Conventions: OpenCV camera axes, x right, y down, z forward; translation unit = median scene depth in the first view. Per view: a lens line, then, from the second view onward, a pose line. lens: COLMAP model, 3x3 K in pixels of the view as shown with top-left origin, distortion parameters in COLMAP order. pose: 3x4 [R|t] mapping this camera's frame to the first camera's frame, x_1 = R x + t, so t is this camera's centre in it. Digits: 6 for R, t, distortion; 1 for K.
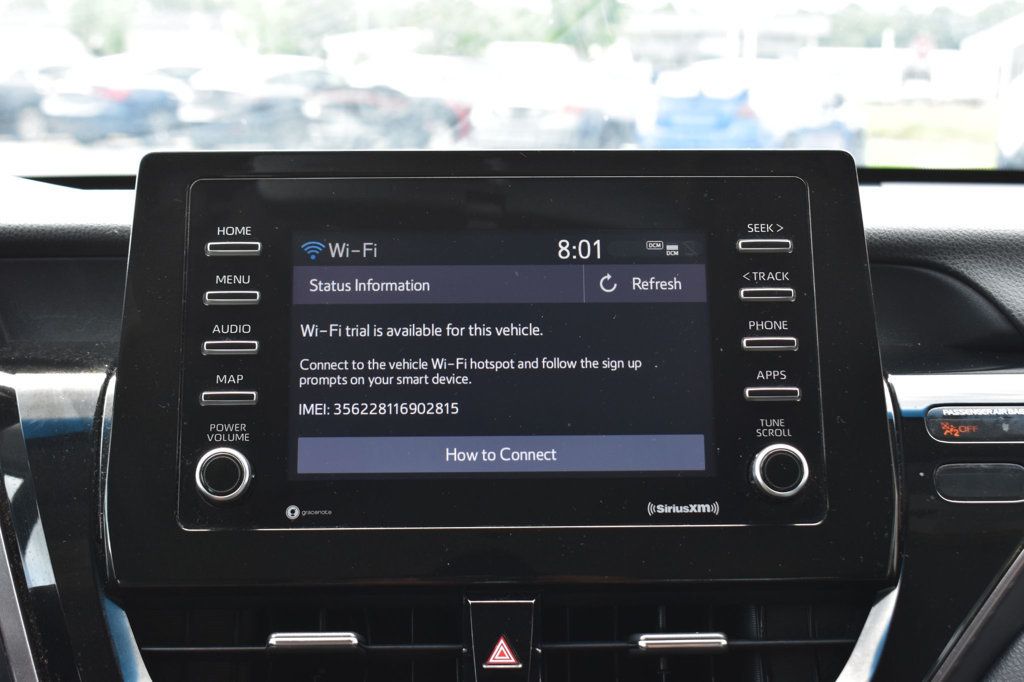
lens RADIAL K [[1485.5, 0, 505.3], [0, 1485.5, 336.8], [0, 0, 1]] dist [-0.042202, 0.000000]
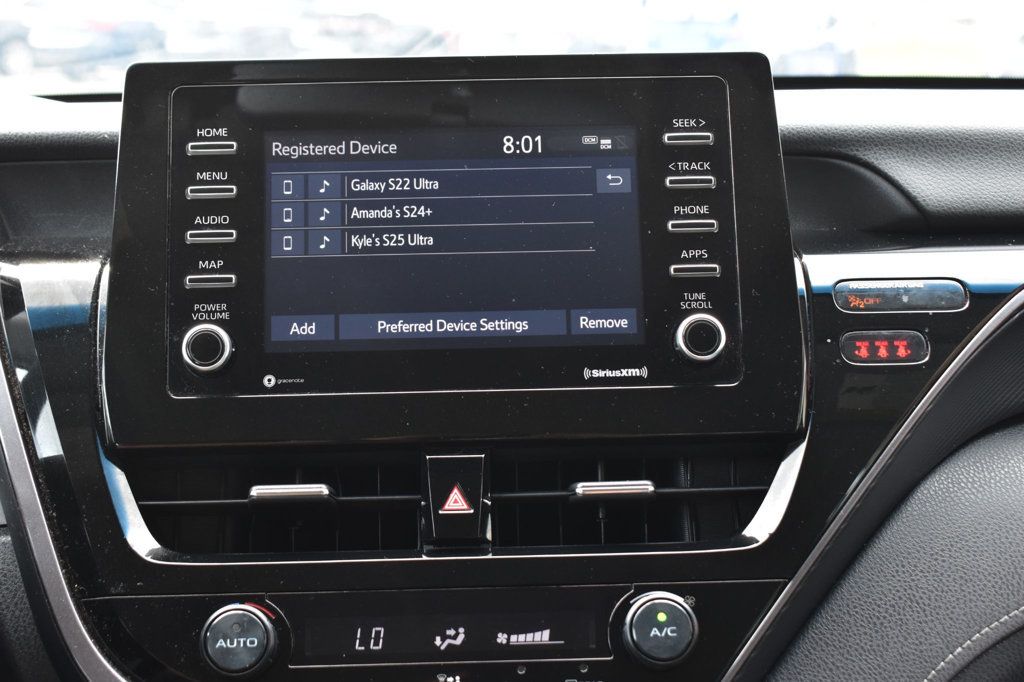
lens RADIAL K [[1485.5, 0, 505.3], [0, 1485.5, 343.3], [0, 0, 1]] dist [-0.042202, 0.000000]
pose [[0.999887, -0.014786, 0.002727, 0.032580], [0.014622, 0.998505, 0.052671, 0.031841], [-0.003502, -0.052626, 0.998608, -0.123099]]
